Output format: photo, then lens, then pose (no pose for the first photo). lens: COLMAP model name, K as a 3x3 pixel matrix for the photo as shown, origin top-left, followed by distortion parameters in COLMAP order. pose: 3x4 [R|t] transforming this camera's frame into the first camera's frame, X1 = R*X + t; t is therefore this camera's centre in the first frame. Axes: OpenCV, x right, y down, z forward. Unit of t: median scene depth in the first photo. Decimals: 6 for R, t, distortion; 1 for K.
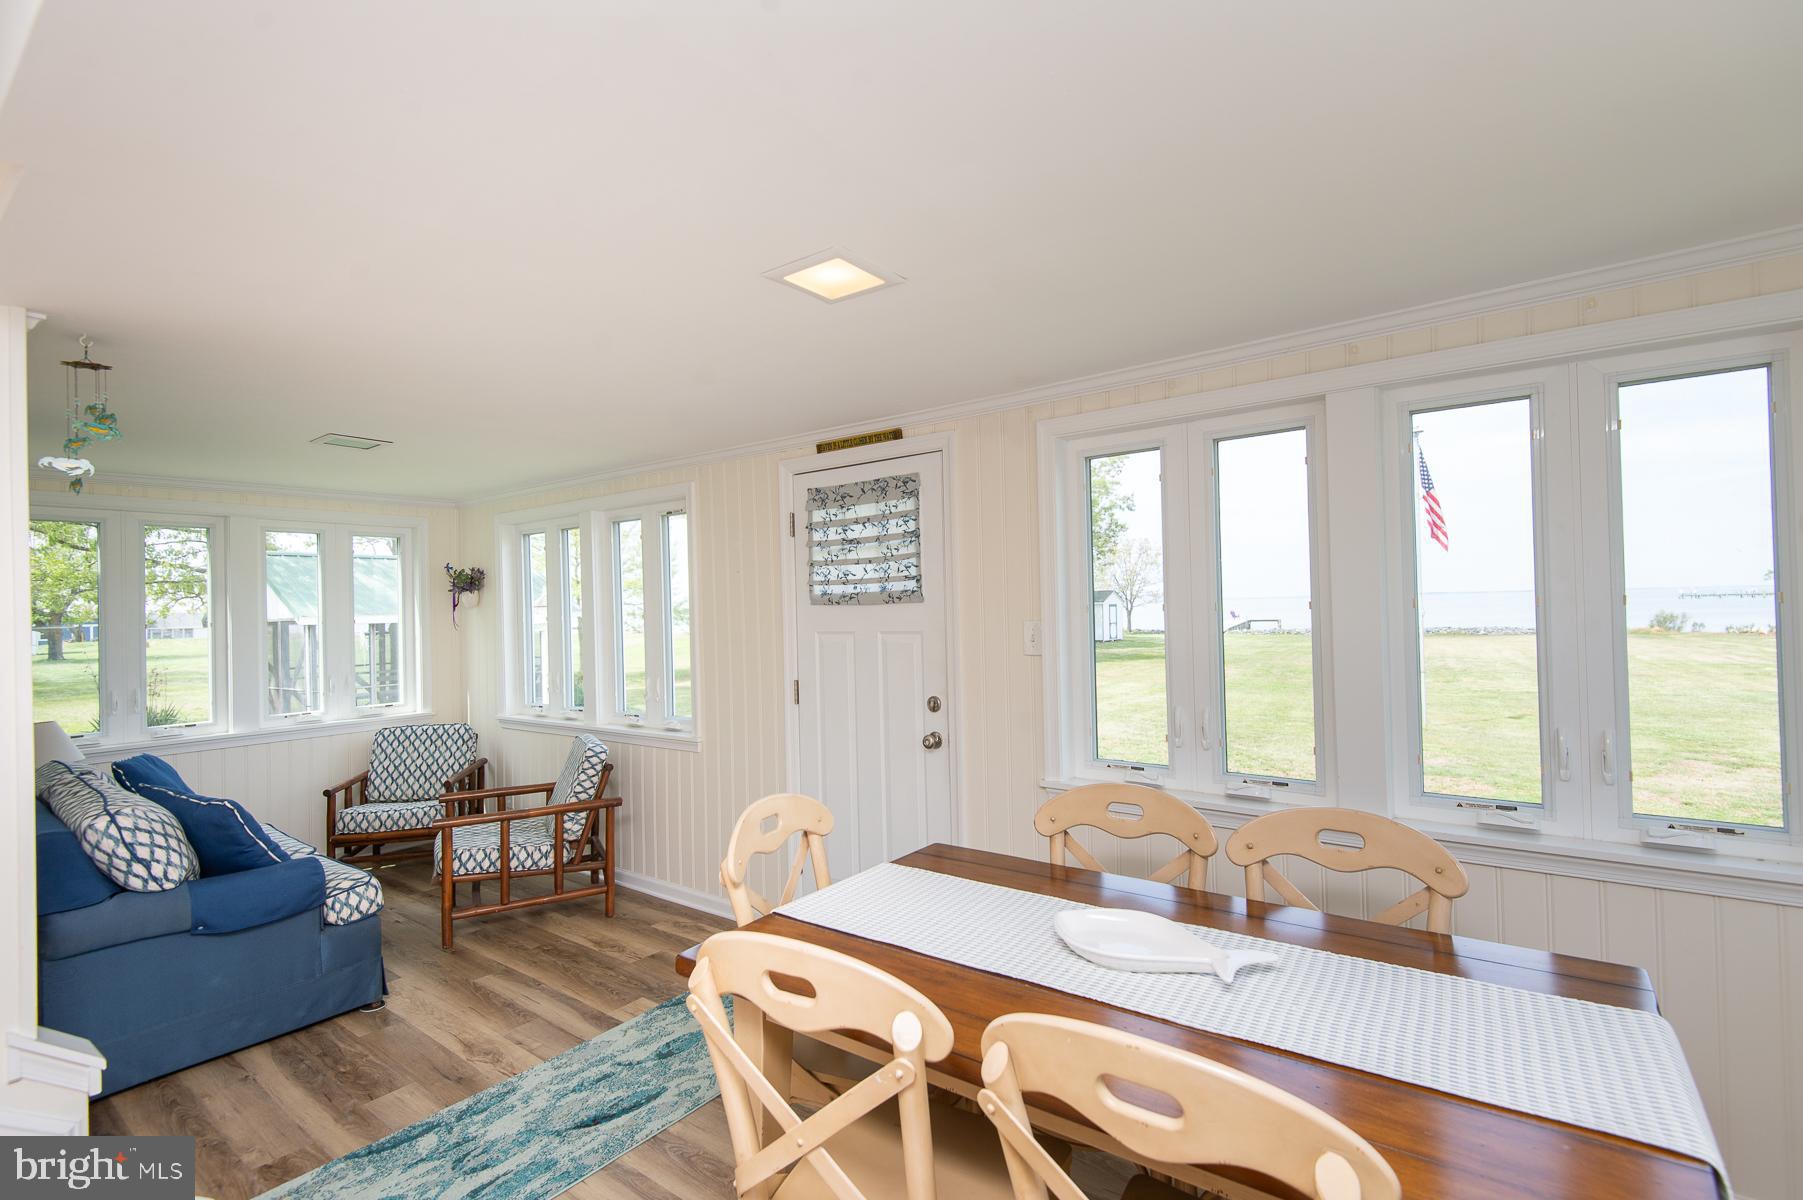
lens RADIAL K [[826.6, 0, 907.6], [0, 826.6, 595.5], [0, 0, 1]] dist [0.042072, -0.029470]
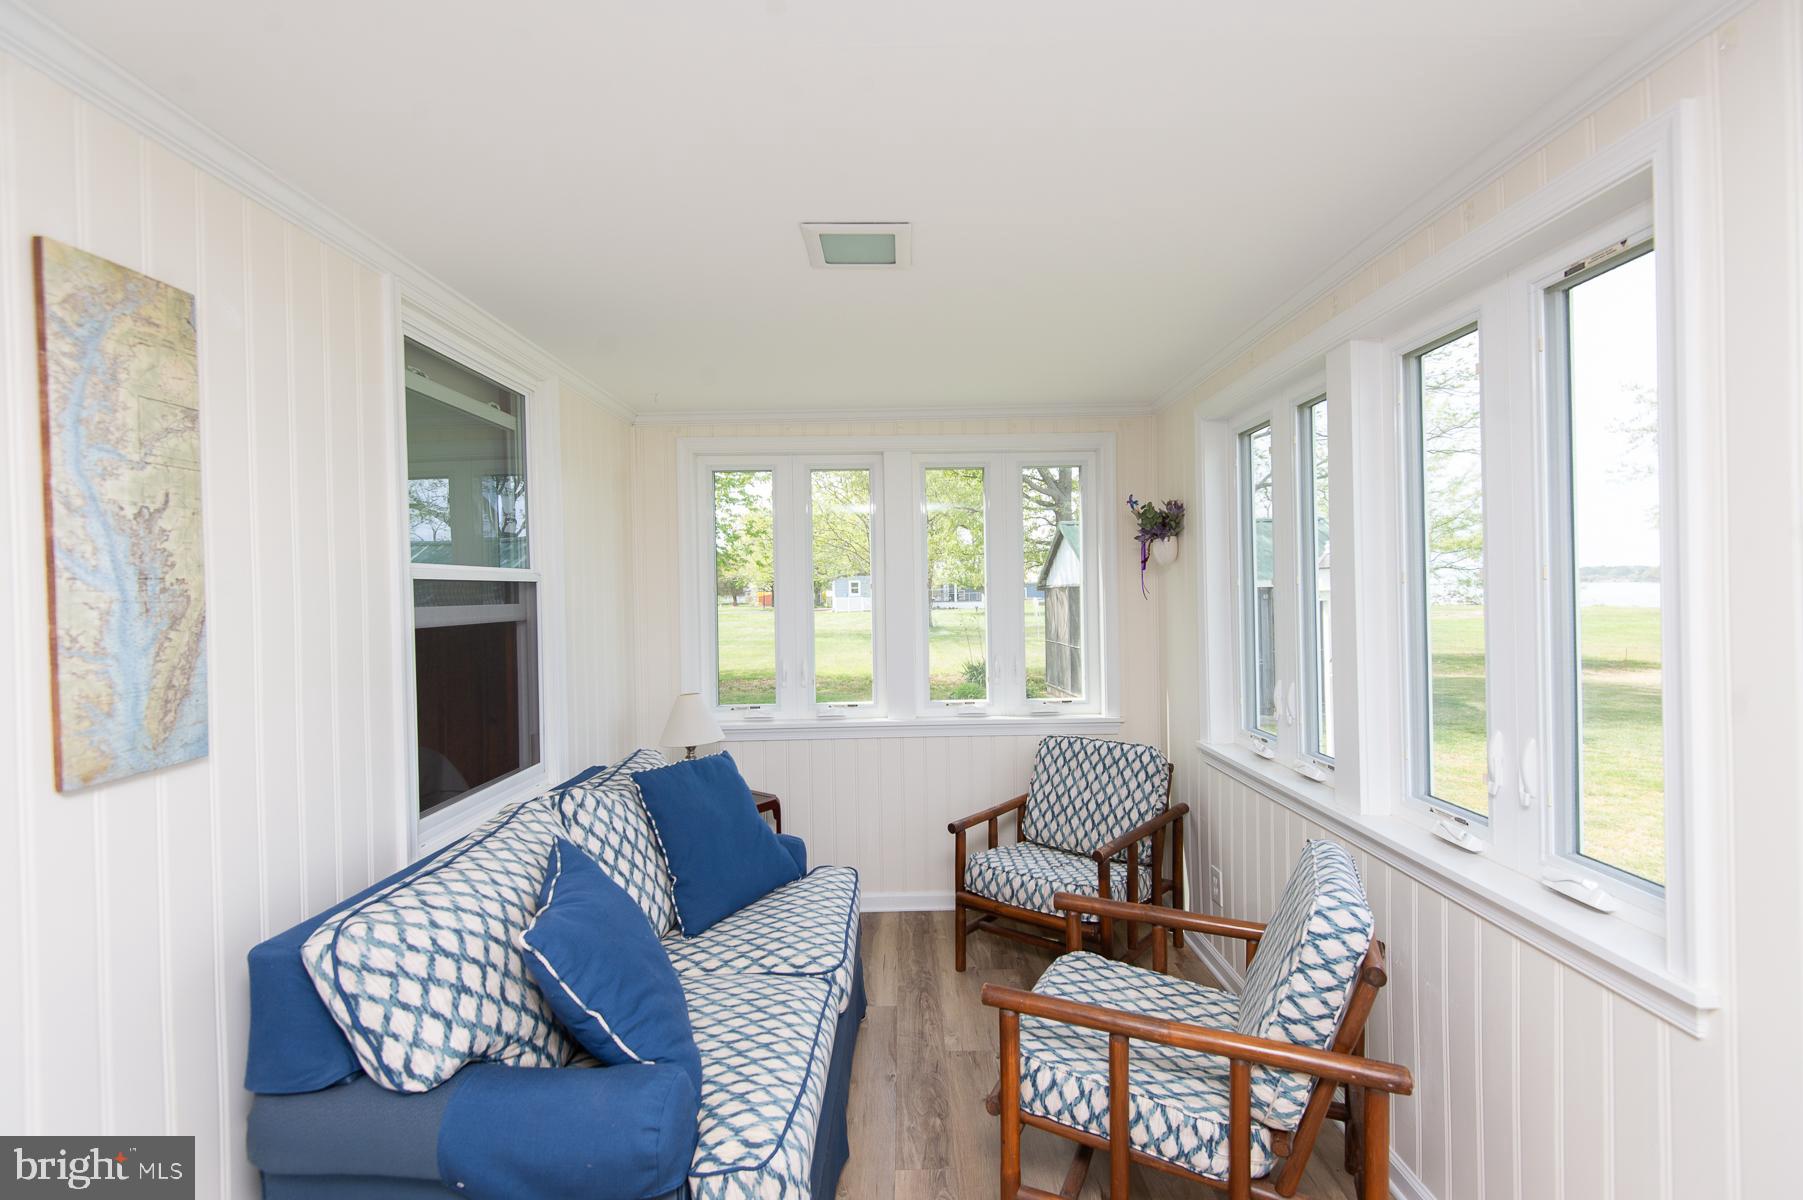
lens RADIAL K [[814.6, 0, 907.6], [0, 814.6, 597.9], [0, 0, 1]] dist [0.038871, -0.027703]
pose [[0.609023, 0.019645, -0.792909, -0.210196], [0.013578, 0.999288, 0.035187, 0.022843], [0.793037, -0.032196, 0.608323, 0.657169]]
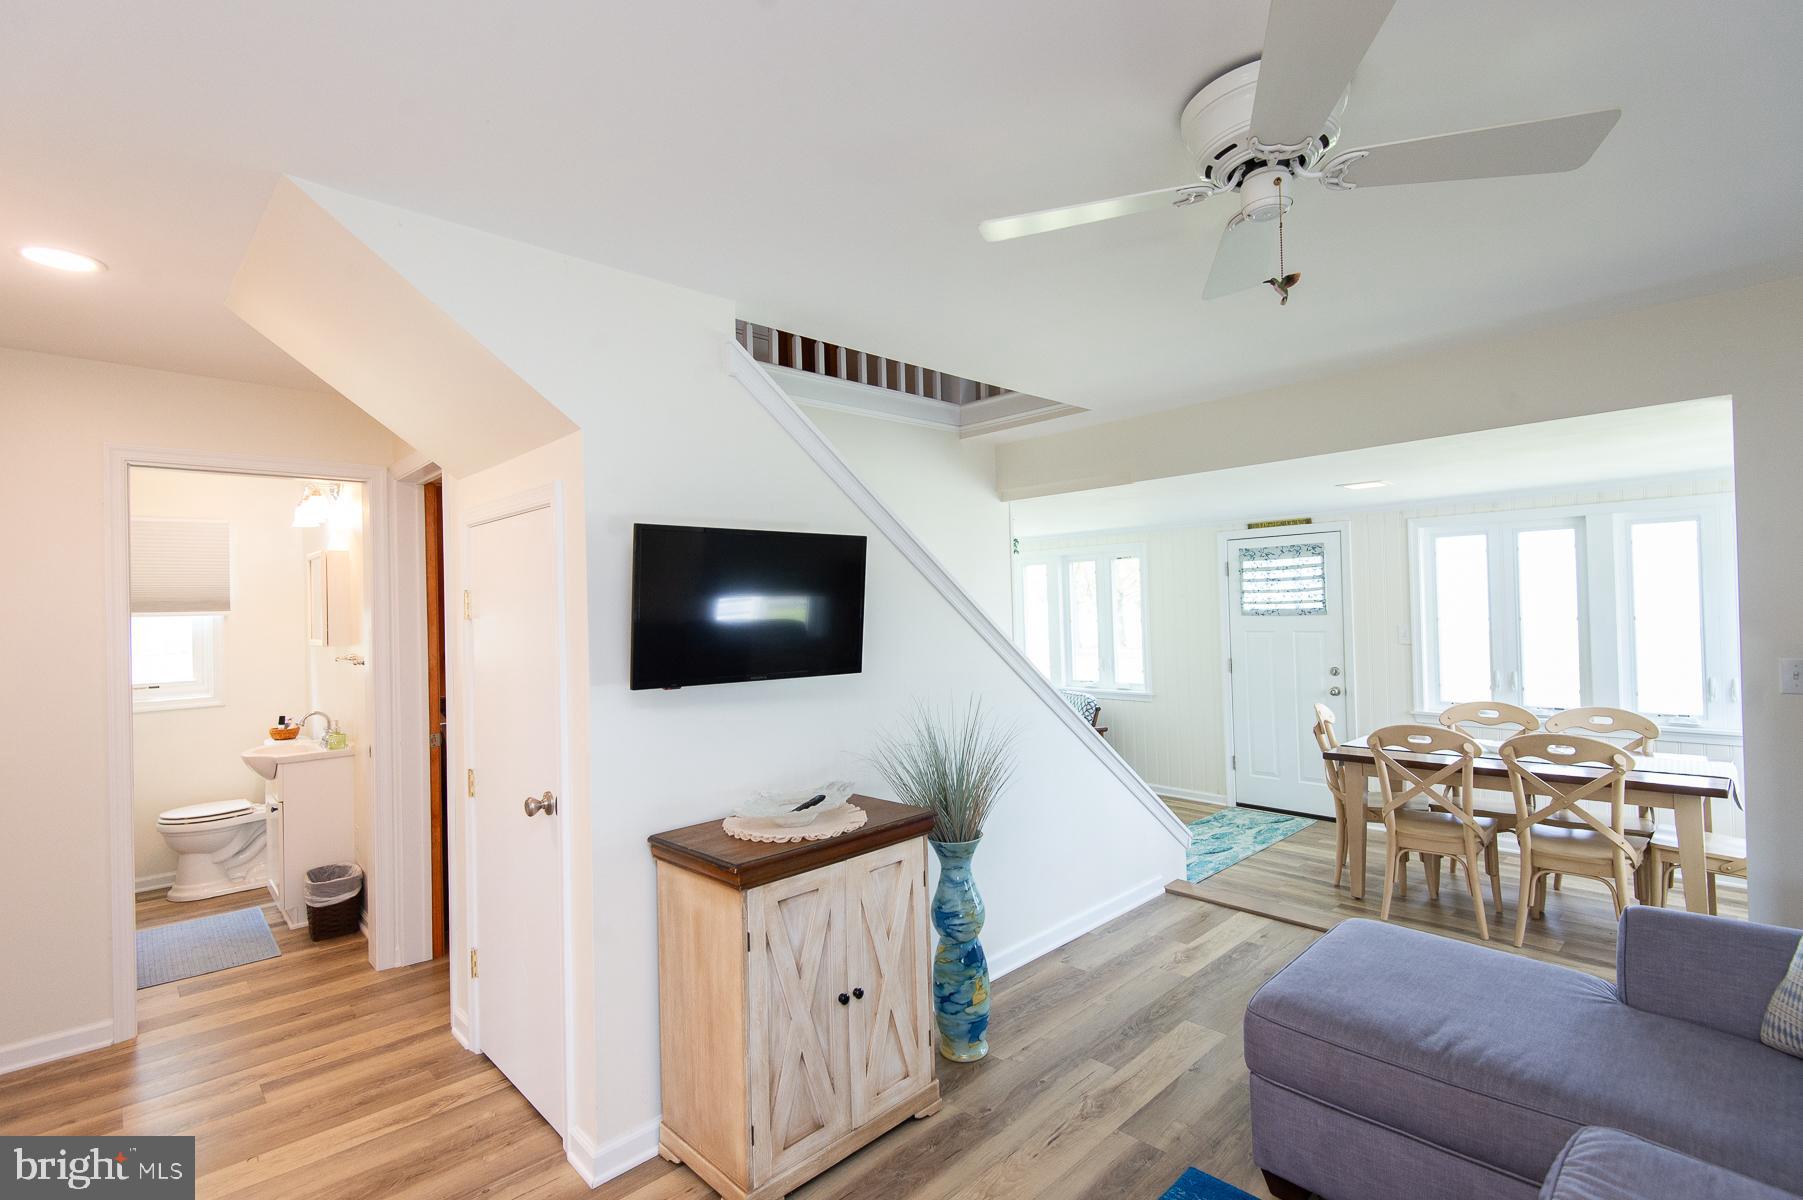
lens RADIAL K [[832.1, 0, 907.7], [0, 832.1, 598.5], [0, 0, 1]] dist [0.028723, -0.014057]
pose [[0.987334, -0.002337, -0.158636, -0.510625], [0.003202, 0.999981, 0.005197, -0.033995], [0.158621, -0.005639, 0.987323, -0.812200]]
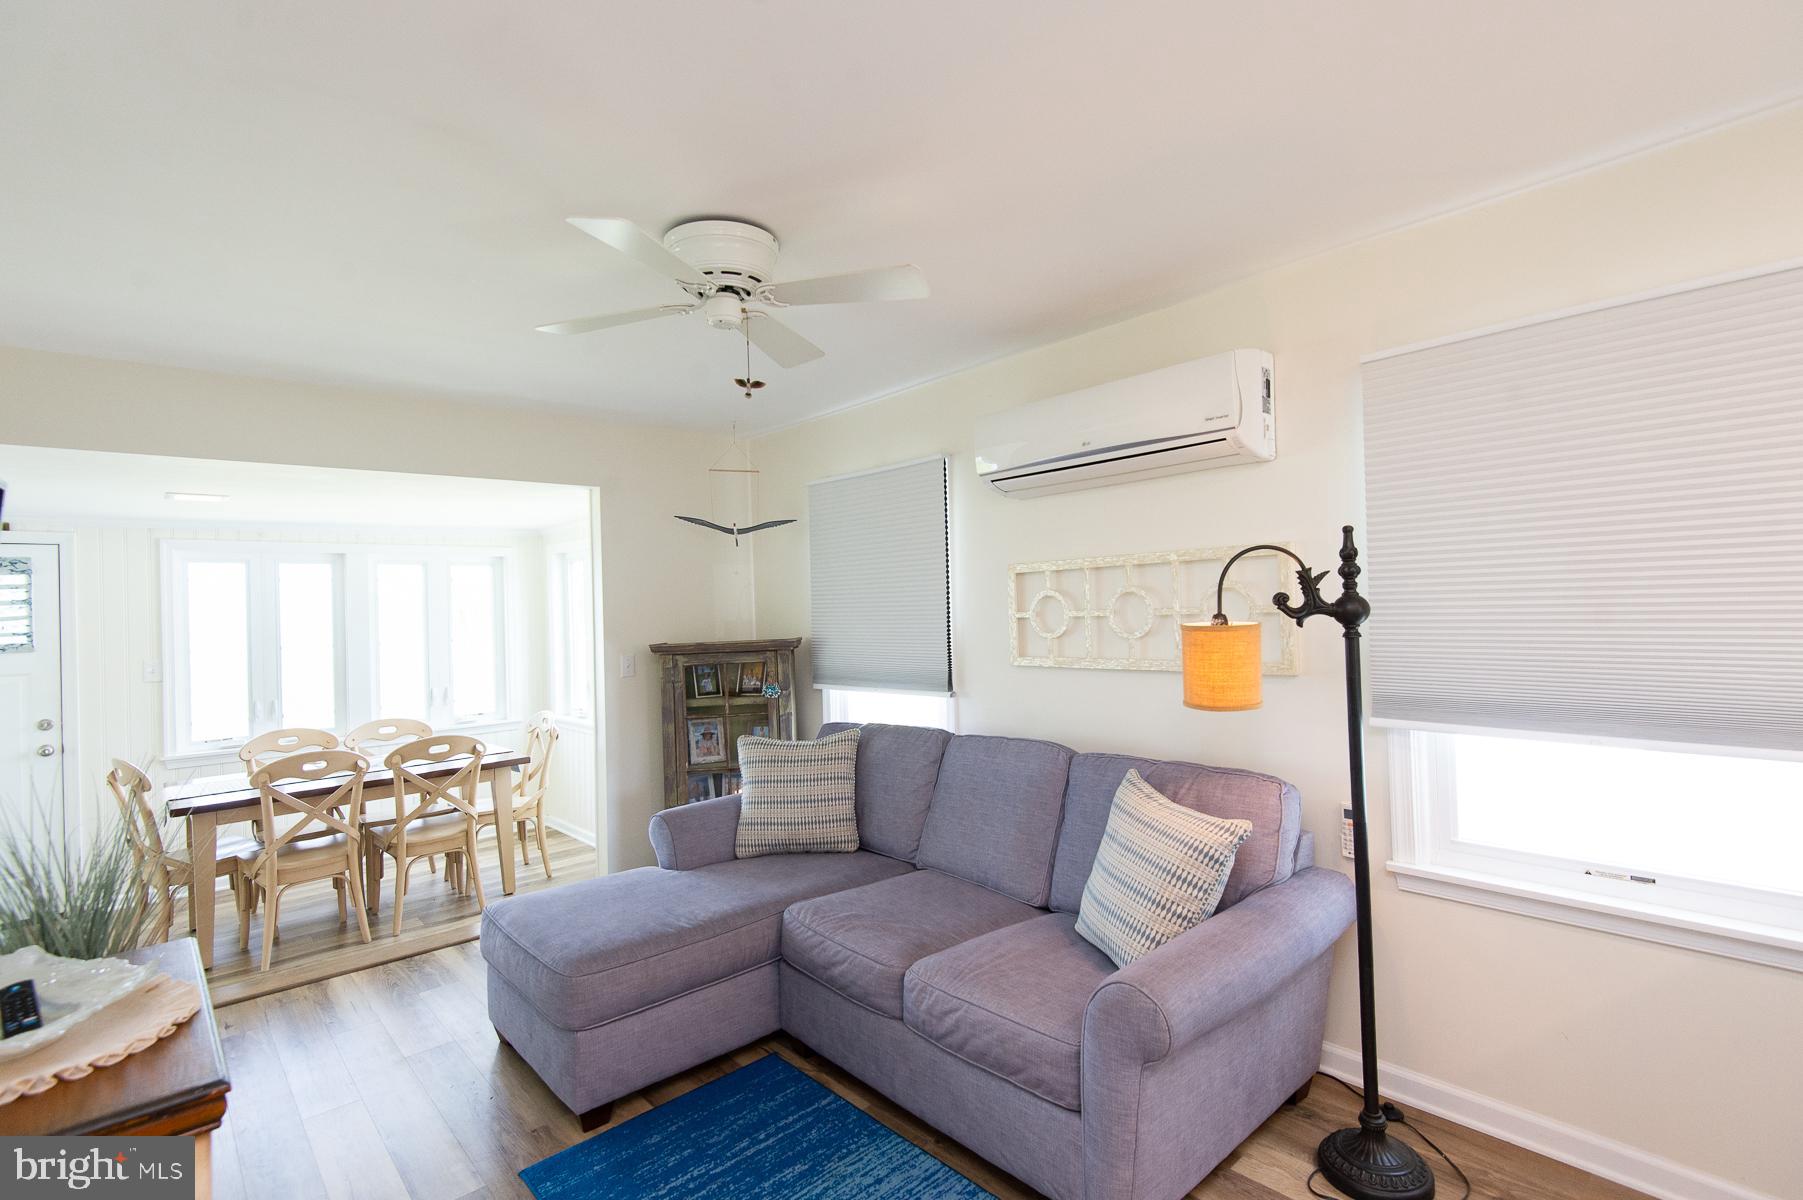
lens RADIAL K [[832.1, 0, 907.7], [0, 832.1, 598.5], [0, 0, 1]] dist [0.028723, -0.014057]
pose [[0.187886, 0.028331, 0.981782, -0.936918], [0.013786, 0.999409, -0.031478, -0.013919], [-0.982094, 0.019449, 0.187384, -0.594054]]
